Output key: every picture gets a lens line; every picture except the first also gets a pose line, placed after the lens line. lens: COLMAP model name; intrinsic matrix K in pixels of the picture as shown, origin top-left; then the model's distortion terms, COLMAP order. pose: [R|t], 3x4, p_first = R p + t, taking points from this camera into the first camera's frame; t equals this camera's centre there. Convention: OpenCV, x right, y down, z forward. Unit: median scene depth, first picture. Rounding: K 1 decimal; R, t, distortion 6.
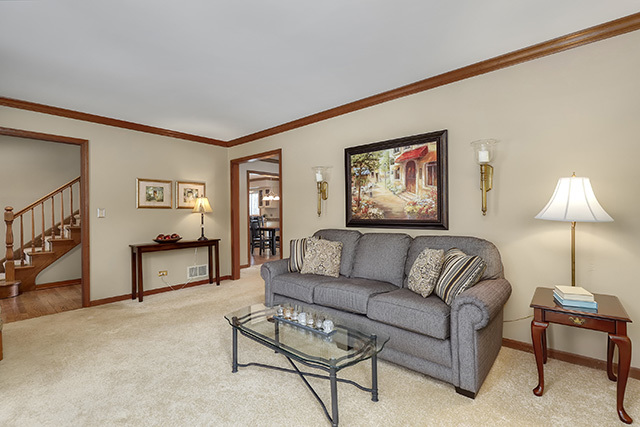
lens RADIAL K [[295.4, 0, 322.2], [0, 295.4, 213.3], [0, 0, 1]] dist [-0.001575, -0.000084]
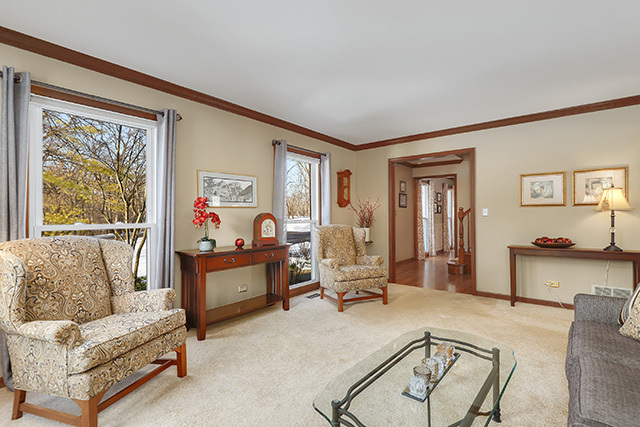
lens RADIAL K [[295.4, 0, 322.2], [0, 295.4, 213.3], [0, 0, 1]] dist [-0.001575, -0.000084]
pose [[0.010603, 0.001756, -0.999942, 0.288340], [0.005982, 0.999980, 0.001819, -0.001803], [0.999926, -0.006001, 0.010592, 0.346704]]
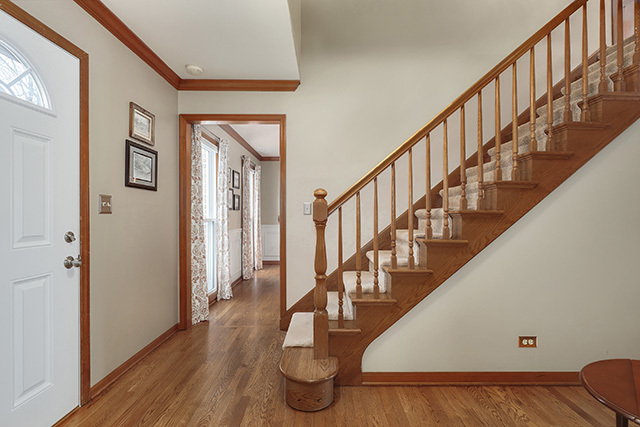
lens RADIAL K [[295.4, 0, 322.2], [0, 295.4, 213.3], [0, 0, 1]] dist [-0.001575, -0.000084]
pose [[0.652102, 0.006490, -0.758103, -0.720326], [-0.006149, 0.999976, 0.003272, 0.013049], [0.758106, 0.002528, 0.652127, 0.709580]]
